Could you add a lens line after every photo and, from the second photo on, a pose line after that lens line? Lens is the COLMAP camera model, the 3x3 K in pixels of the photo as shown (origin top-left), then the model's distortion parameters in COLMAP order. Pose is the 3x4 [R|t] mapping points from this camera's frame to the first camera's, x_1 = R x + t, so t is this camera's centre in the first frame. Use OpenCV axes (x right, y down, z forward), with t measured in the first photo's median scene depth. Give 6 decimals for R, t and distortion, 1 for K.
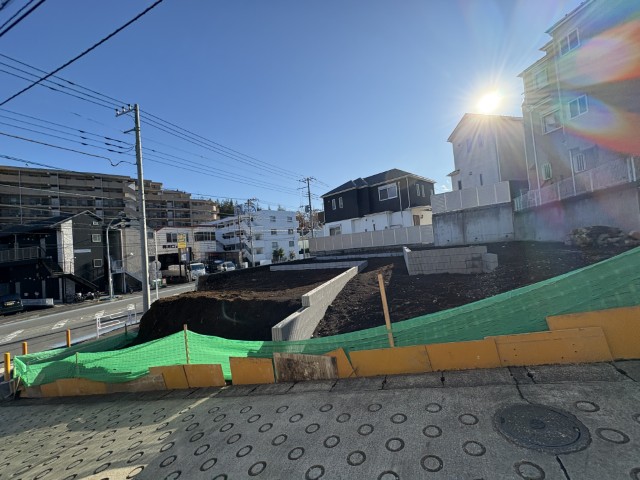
lens RADIAL K [[255.1, 0, 320.8], [0, 255.1, 237.7], [0, 0, 1]] dist [0.000277, -0.000114]
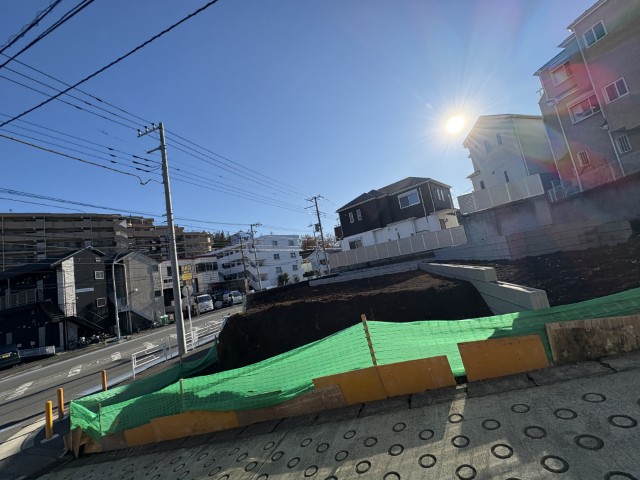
lens RADIAL K [[255.1, 0, 320.6], [0, 255.1, 238.9], [0, 0, 1]] dist [0.000277, -0.000114]
pose [[0.995298, -0.085355, 0.045783, -0.118351], [0.089279, 0.991758, -0.091903, 0.030148], [-0.037562, 0.095558, 0.994715, 0.037376]]
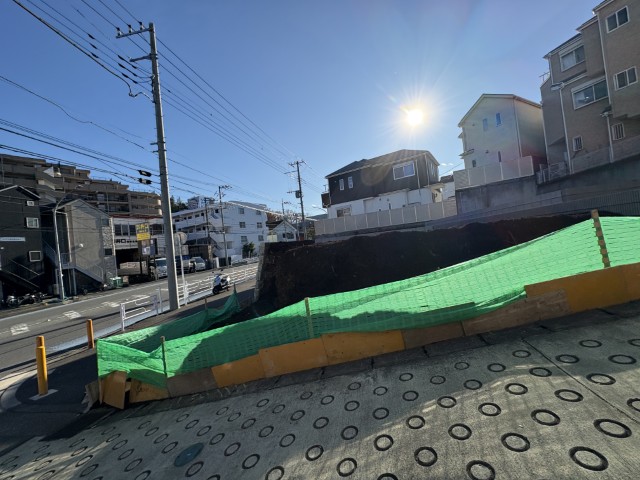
lens RADIAL K [[255.1, 0, 320.8], [0, 255.1, 238.3], [0, 0, 1]] dist [0.000277, -0.000114]
pose [[0.975810, -0.017884, 0.217890, -0.234285], [0.018968, 0.999816, -0.002885, 0.070168], [-0.217798, 0.006948, 0.975969, 0.092143]]
